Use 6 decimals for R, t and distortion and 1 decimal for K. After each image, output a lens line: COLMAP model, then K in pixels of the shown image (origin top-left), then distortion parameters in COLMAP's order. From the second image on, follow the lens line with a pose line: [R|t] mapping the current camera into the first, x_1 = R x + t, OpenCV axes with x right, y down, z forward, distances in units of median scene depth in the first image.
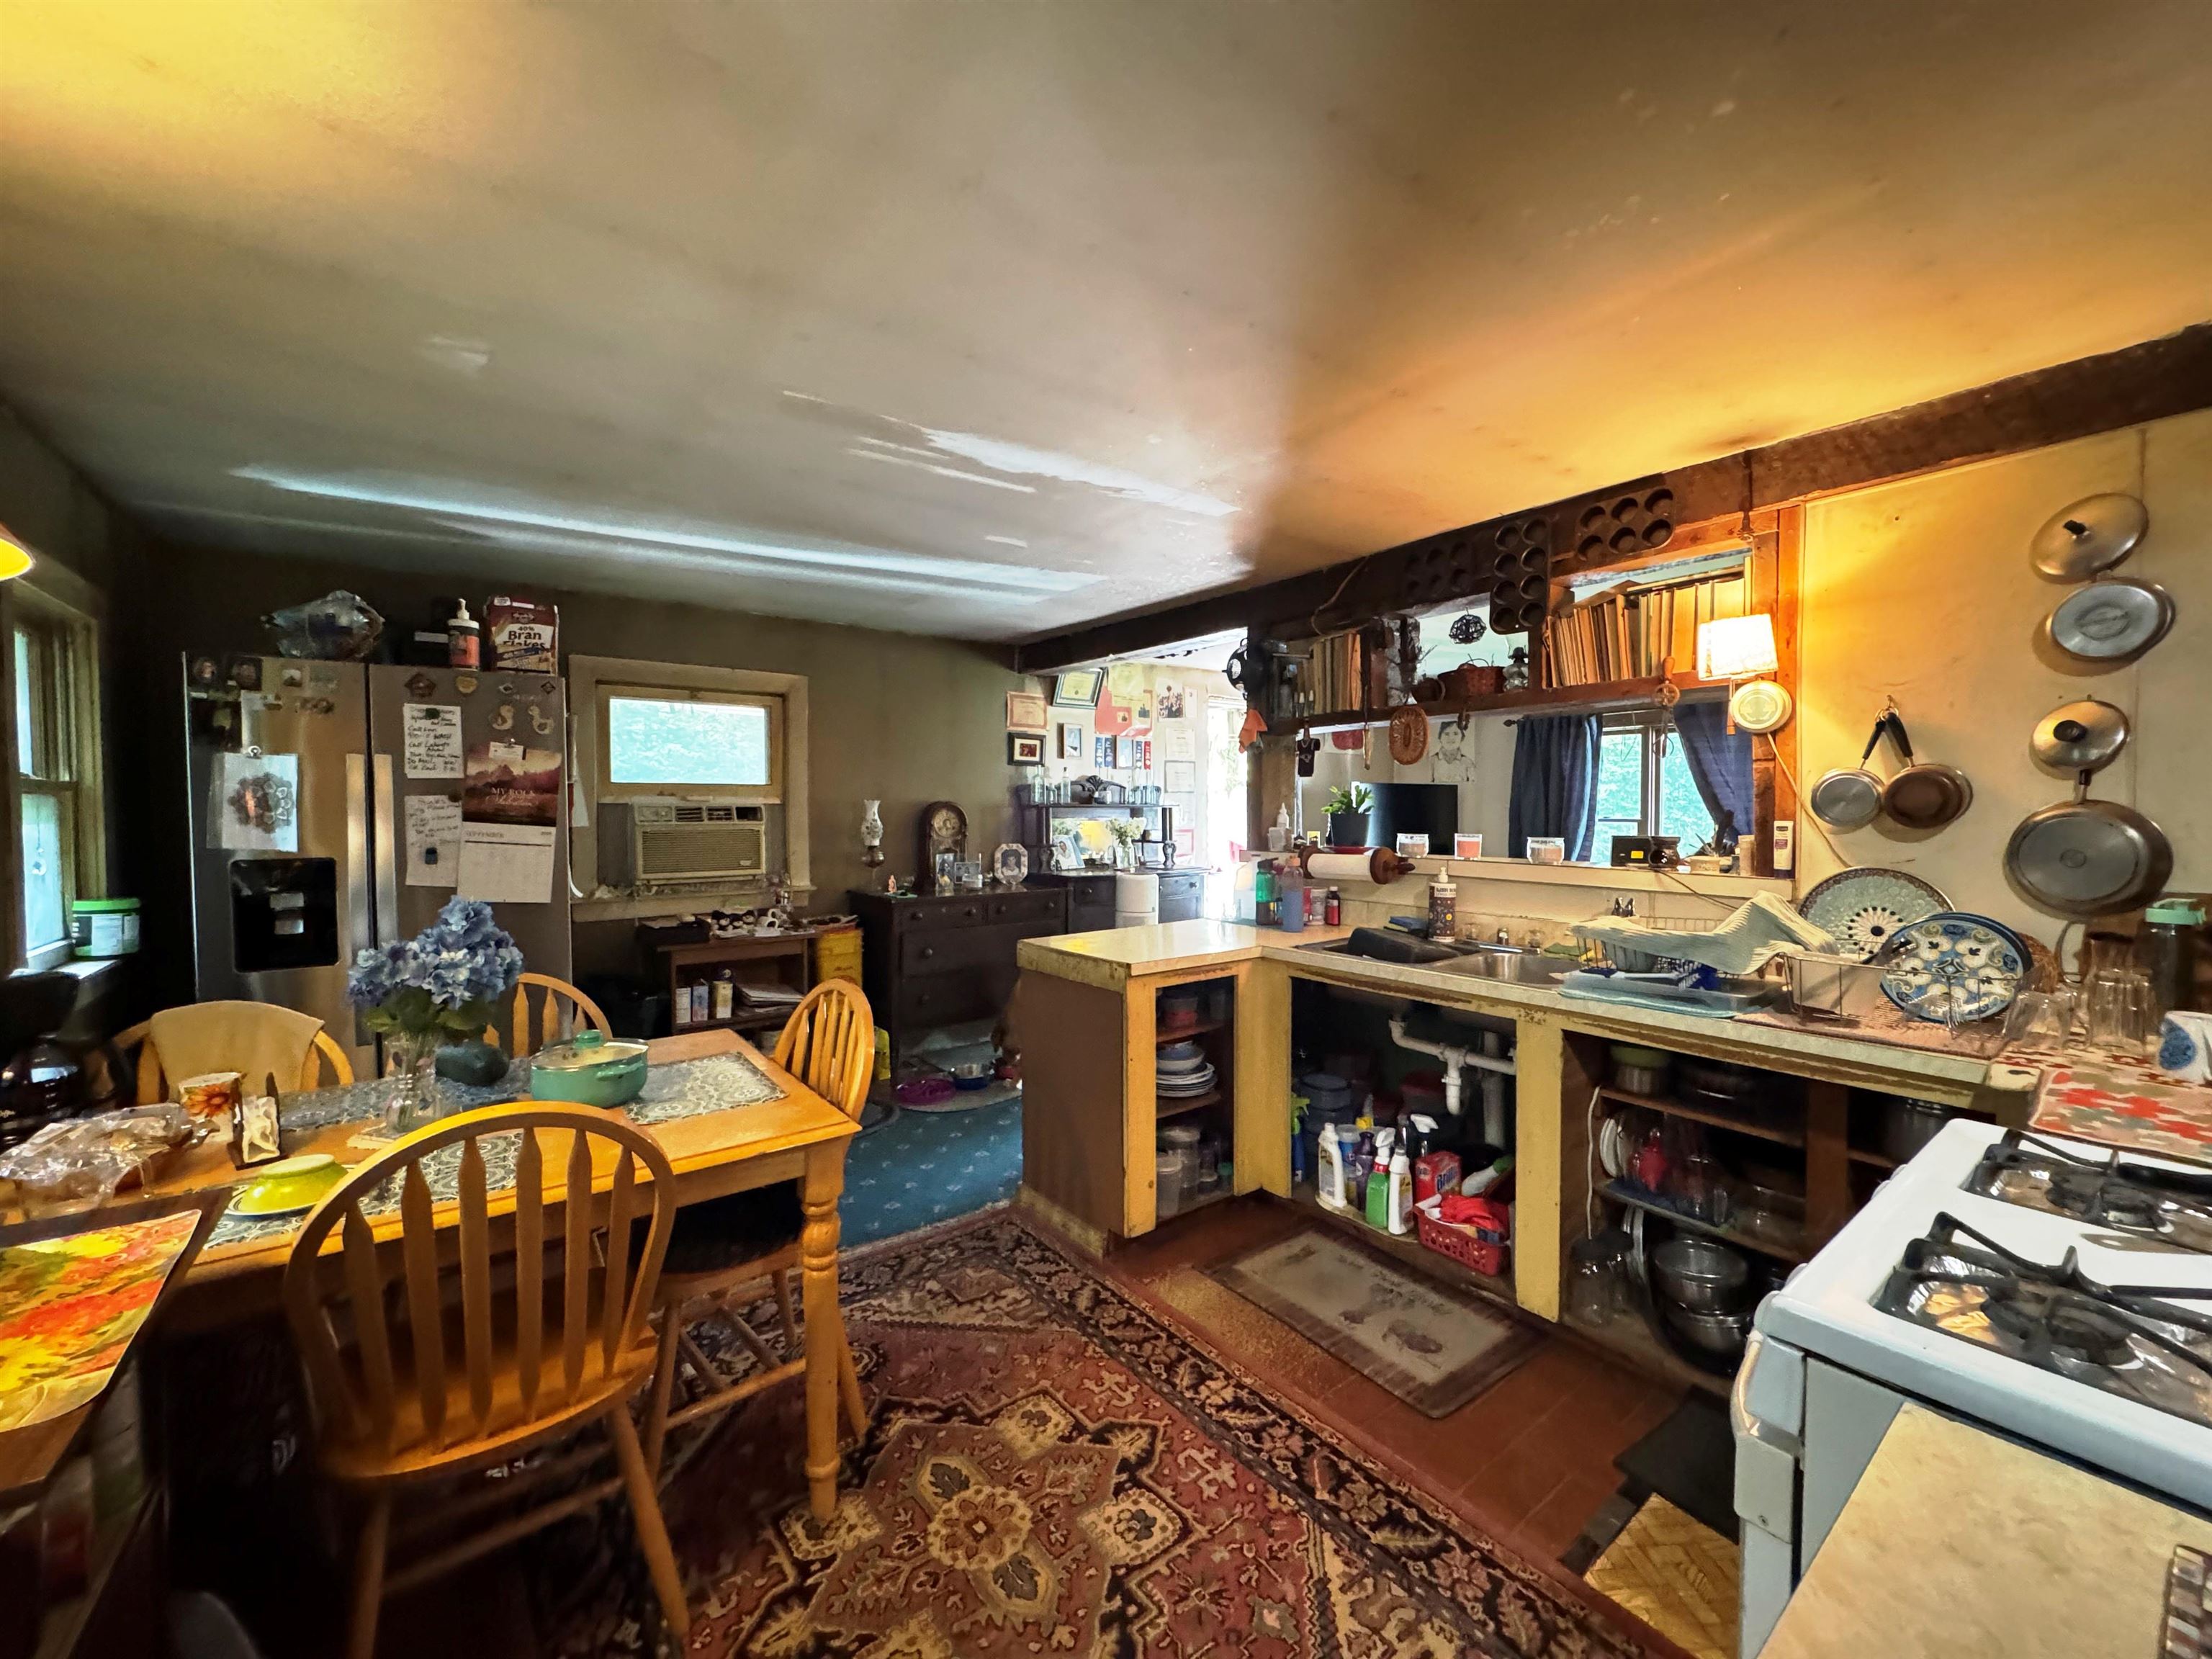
lens RADIAL K [[881.9, 0, 1104.9], [0, 881.9, 833.1], [0, 0, 1]] dist [-0.001604, 0.000050]
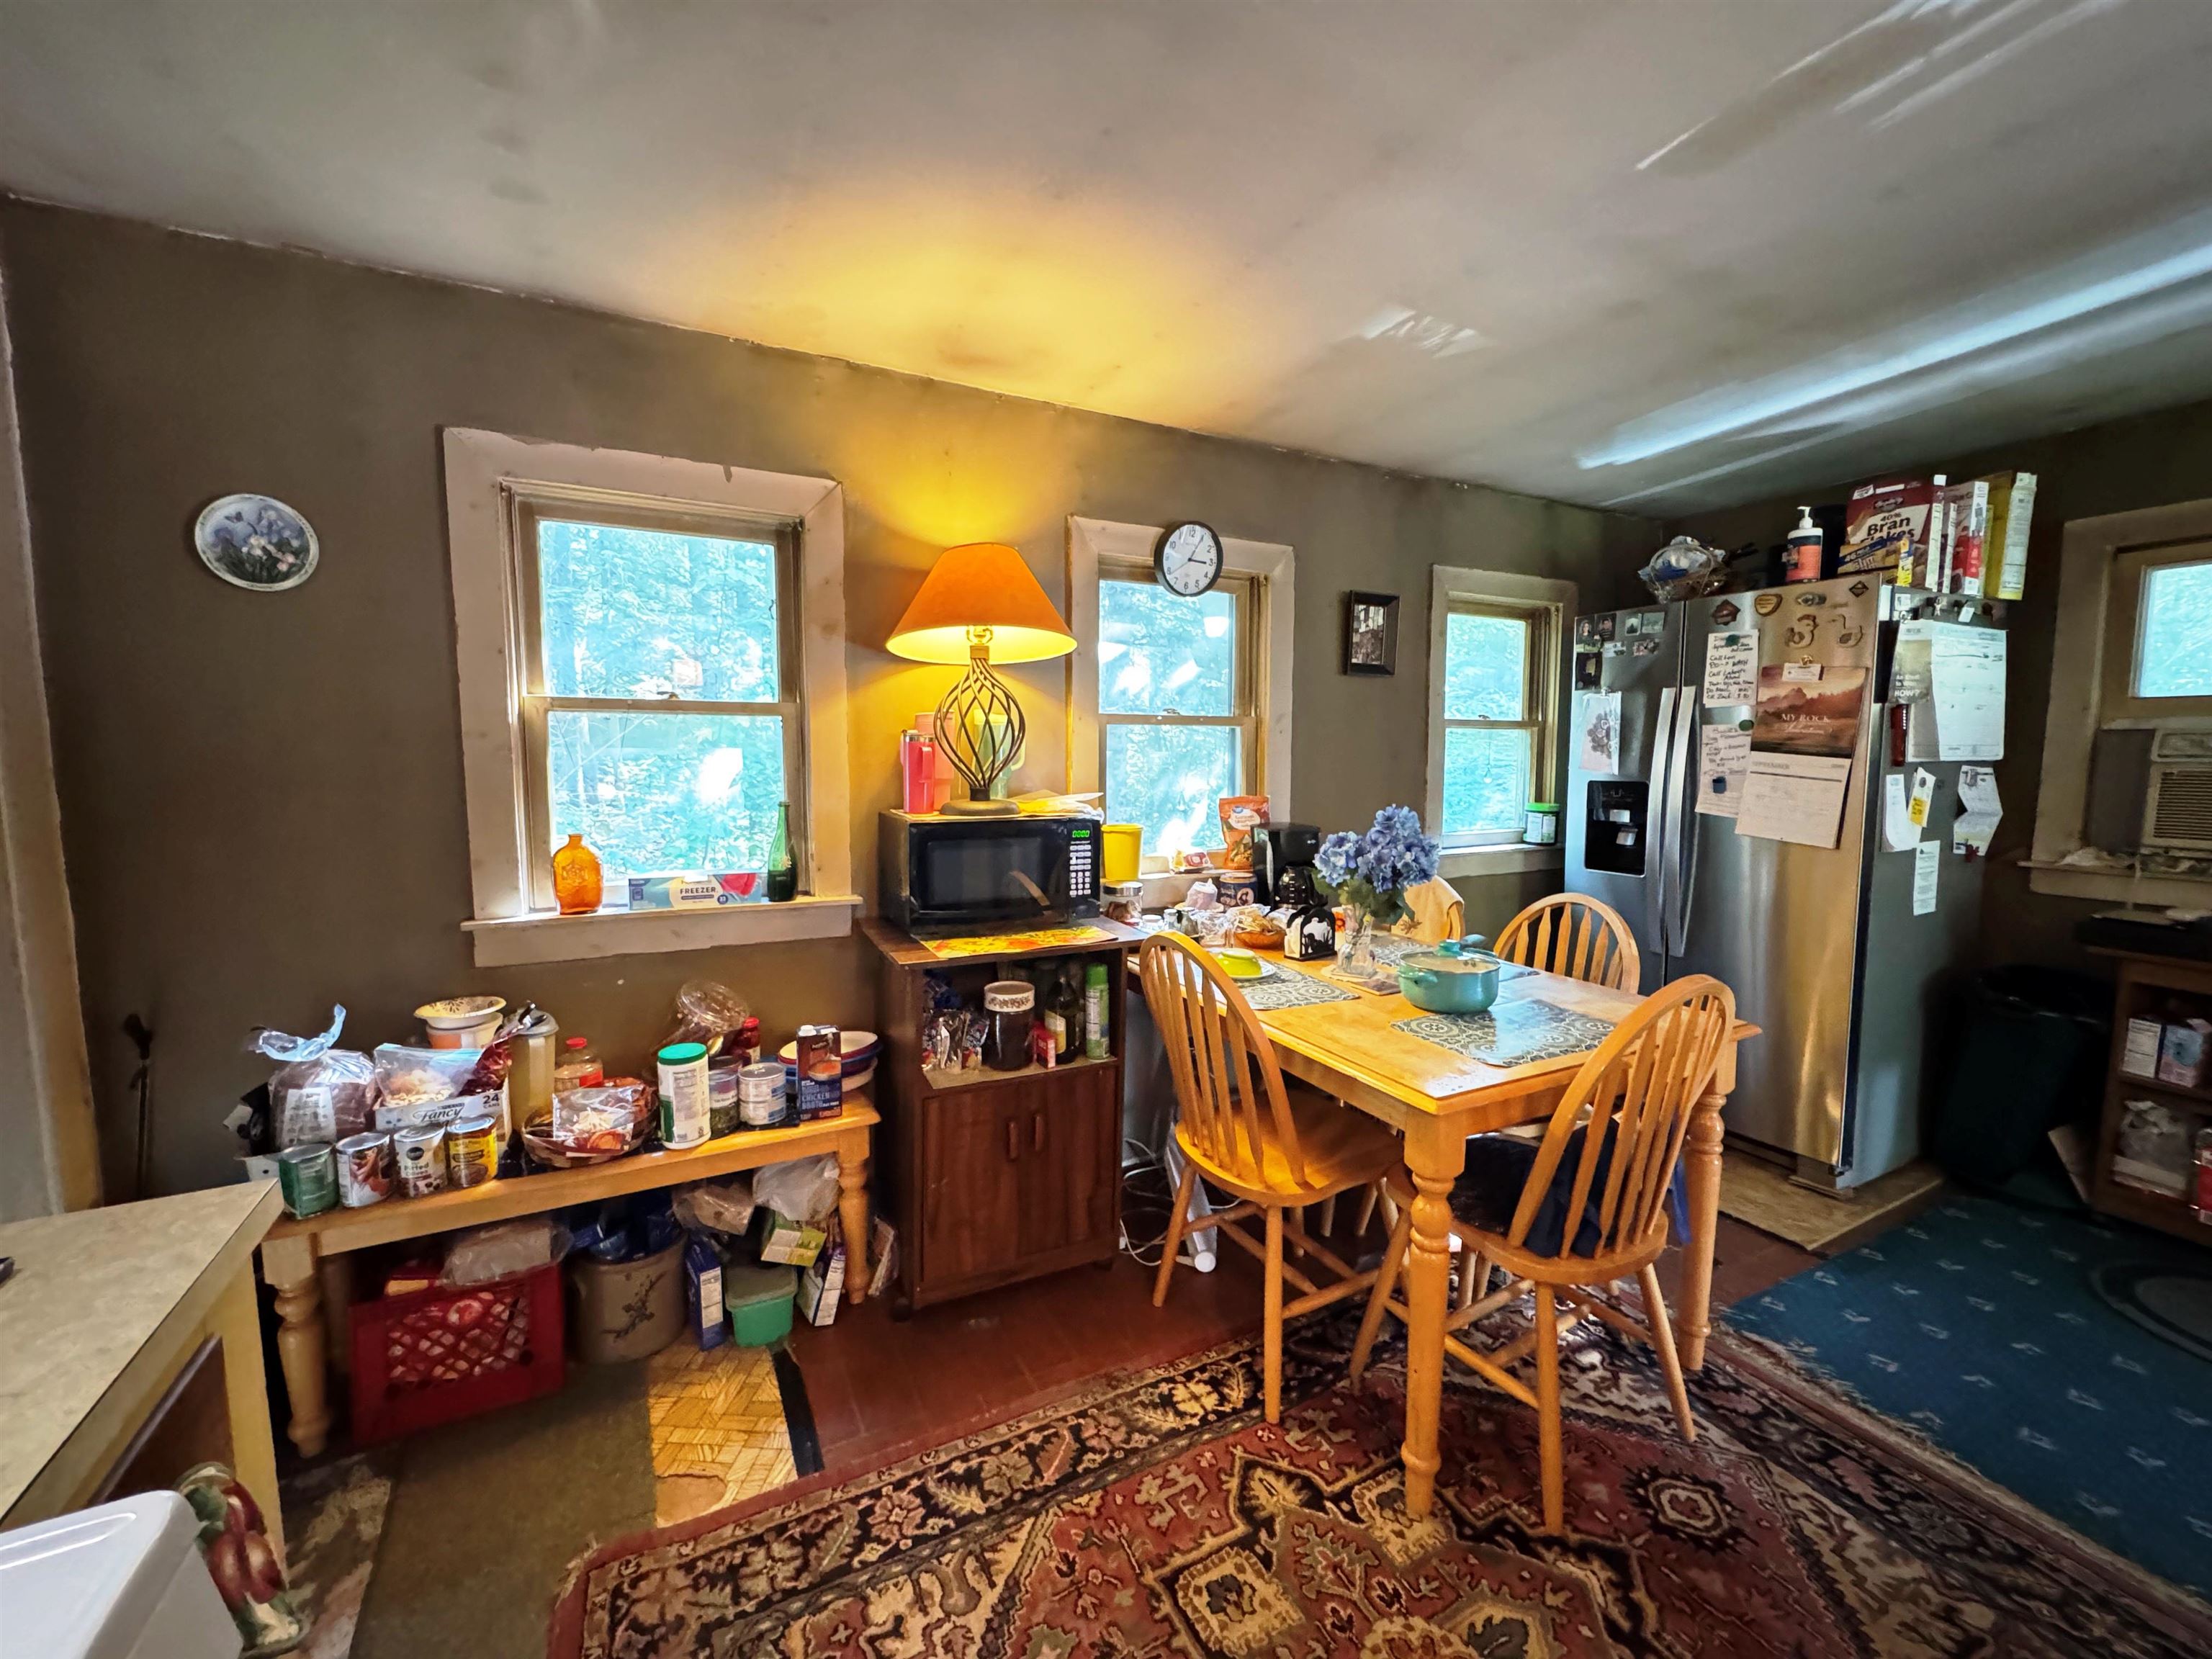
lens RADIAL K [[881.9, 0, 1104.2], [0, 881.9, 829.2], [0, 0, 1]] dist [-0.001604, 0.000050]
pose [[-0.174225, 0.092024, -0.980396, 0.364309], [-0.028164, 0.994751, 0.098376, -0.003316], [0.984303, 0.044752, -0.170719, 0.519264]]
